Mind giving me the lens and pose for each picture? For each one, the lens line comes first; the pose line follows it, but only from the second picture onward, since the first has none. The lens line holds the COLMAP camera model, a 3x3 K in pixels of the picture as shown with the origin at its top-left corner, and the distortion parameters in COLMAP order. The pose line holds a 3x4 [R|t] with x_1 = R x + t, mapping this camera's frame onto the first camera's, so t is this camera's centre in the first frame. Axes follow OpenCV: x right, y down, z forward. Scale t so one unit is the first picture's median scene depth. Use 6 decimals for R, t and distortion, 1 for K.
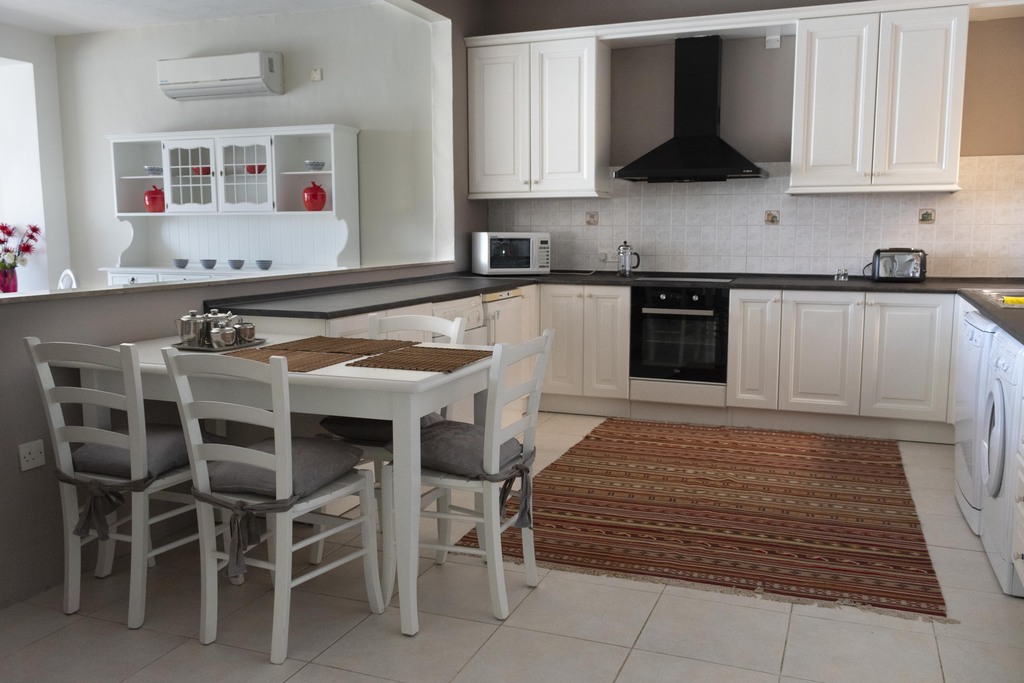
lens RADIAL K [[853.1, 0, 516.1], [0, 853.1, 337.8], [0, 0, 1]] dist [0.043512, -0.000216]
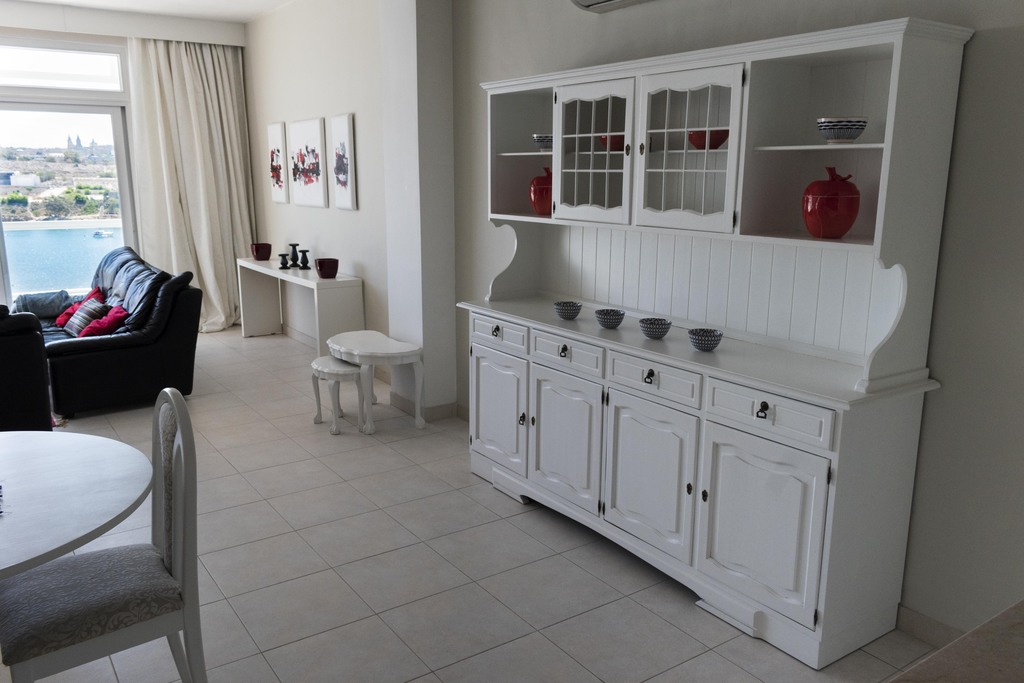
lens RADIAL K [[807.6, 0, 515.8], [0, 807.6, 346.7], [0, 0, 1]] dist [0.002914, 0.002811]
pose [[0.831092, 0.124698, -0.541974, -0.136387], [-0.071046, 0.990359, 0.118918, -0.128357], [0.551578, -0.060327, 0.831939, 0.564409]]
